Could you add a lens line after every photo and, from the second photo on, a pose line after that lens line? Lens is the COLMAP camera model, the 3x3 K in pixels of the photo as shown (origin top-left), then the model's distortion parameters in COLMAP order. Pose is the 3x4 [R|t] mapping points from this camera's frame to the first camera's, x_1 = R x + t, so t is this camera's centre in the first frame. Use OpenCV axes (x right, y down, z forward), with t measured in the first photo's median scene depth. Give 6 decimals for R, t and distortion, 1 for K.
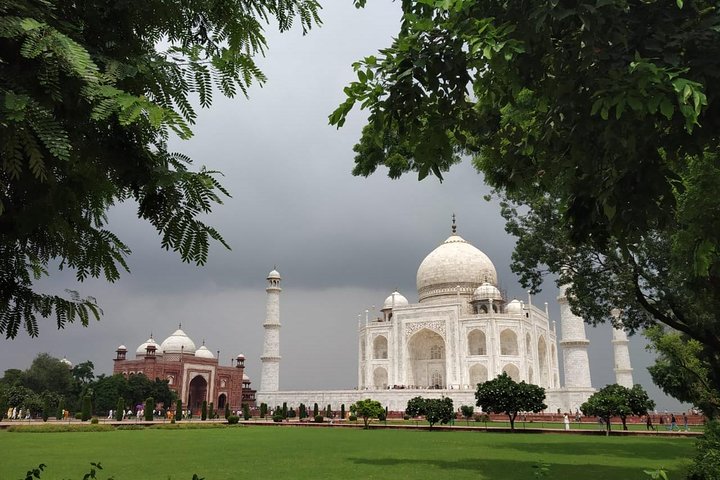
lens RADIAL K [[570.9, 0, 360.0], [0, 570.9, 240.0], [0, 0, 1]] dist [0.031718, -0.004633]
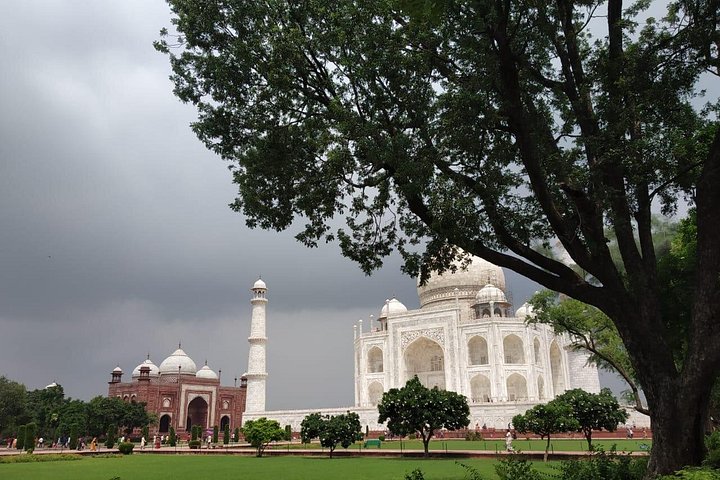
lens RADIAL K [[575.7, 0, 360.0], [0, 575.7, 240.0], [0, 0, 1]] dist [0.040311, -0.007134]
pose [[0.997402, -0.043142, -0.057694, 0.073124], [0.041523, 0.998717, -0.028984, 0.022622], [0.058870, 0.026513, 0.997913, 0.075343]]
